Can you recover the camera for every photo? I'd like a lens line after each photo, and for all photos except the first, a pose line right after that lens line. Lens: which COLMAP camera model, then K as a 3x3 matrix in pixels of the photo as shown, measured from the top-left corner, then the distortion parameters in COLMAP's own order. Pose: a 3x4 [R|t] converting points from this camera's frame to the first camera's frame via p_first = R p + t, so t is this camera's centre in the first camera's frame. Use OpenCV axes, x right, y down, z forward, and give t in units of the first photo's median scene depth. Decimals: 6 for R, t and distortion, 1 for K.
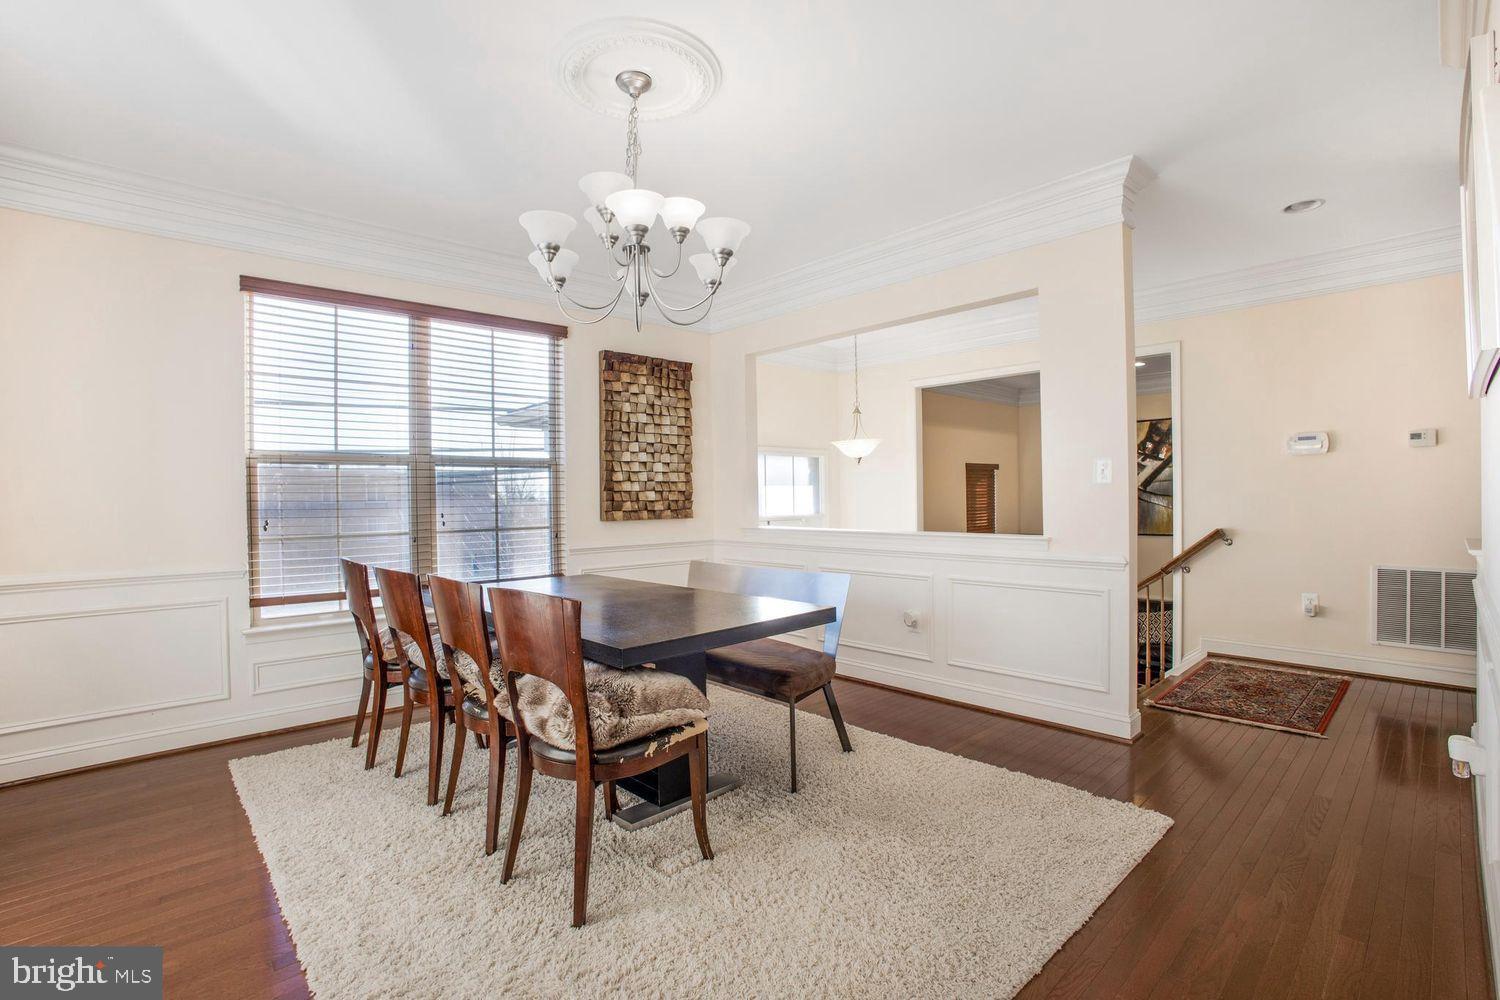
lens RADIAL K [[699.3, 0, 750.0], [0, 699.3, 500.0], [0, 0, 1]] dist [-0.082762, 0.028295]
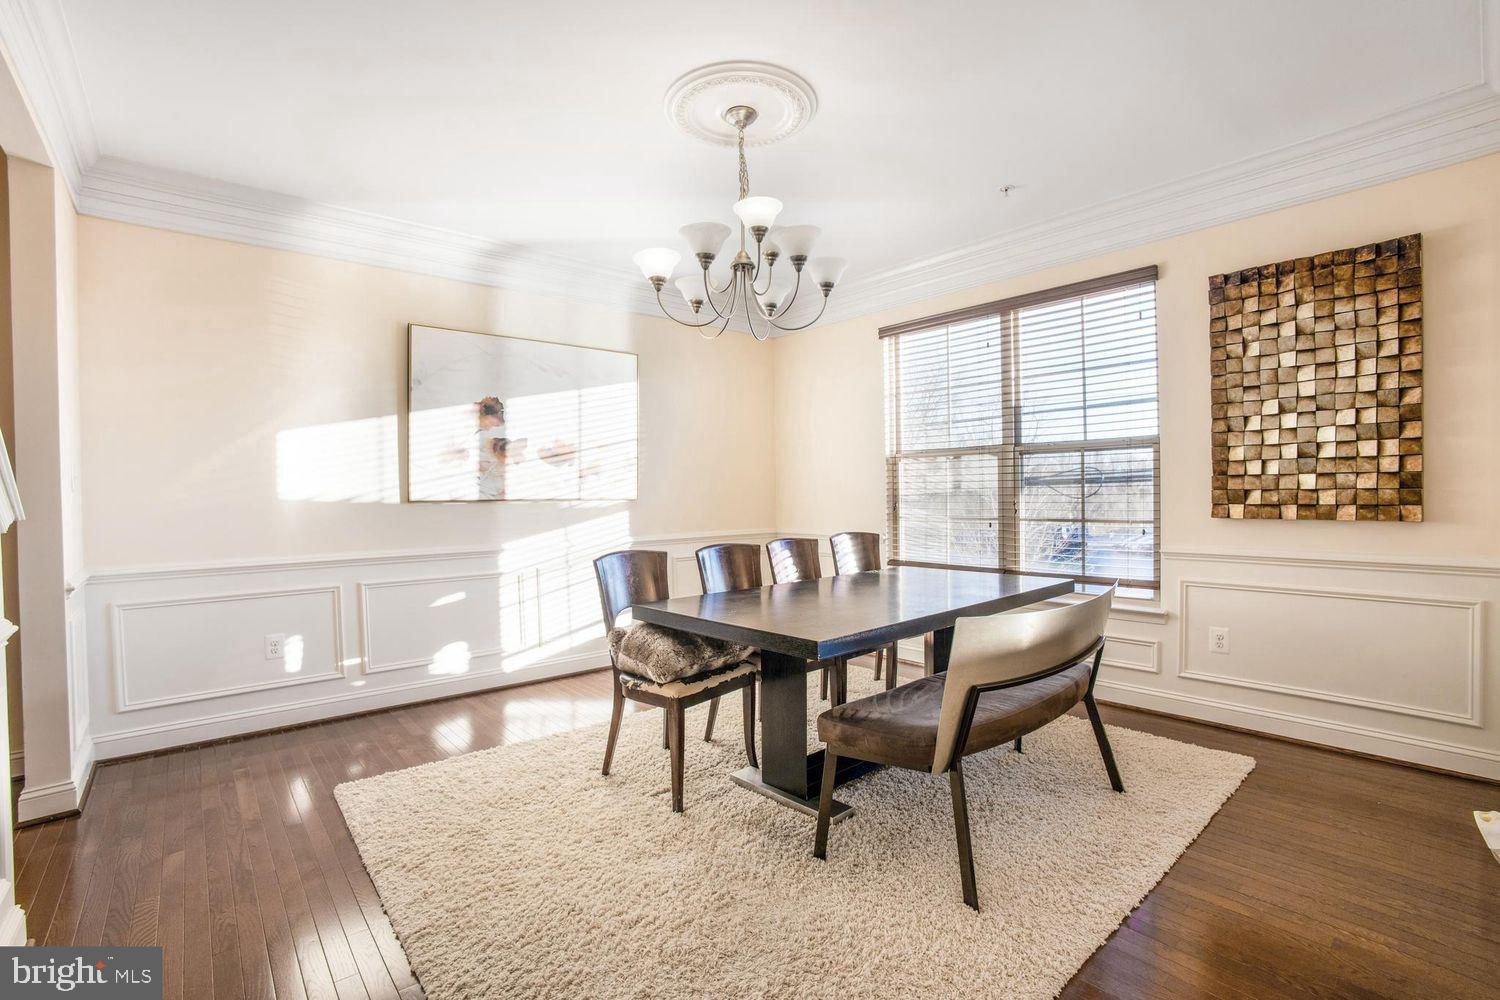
lens RADIAL K [[699.3, 0, 750.0], [0, 699.3, 500.0], [0, 0, 1]] dist [-0.082762, 0.028295]
pose [[-0.052836, 0.025936, -0.998266, 0.487444], [0.012020, 0.999607, 0.025335, -0.010694], [0.998531, -0.010660, -0.053127, 0.544980]]
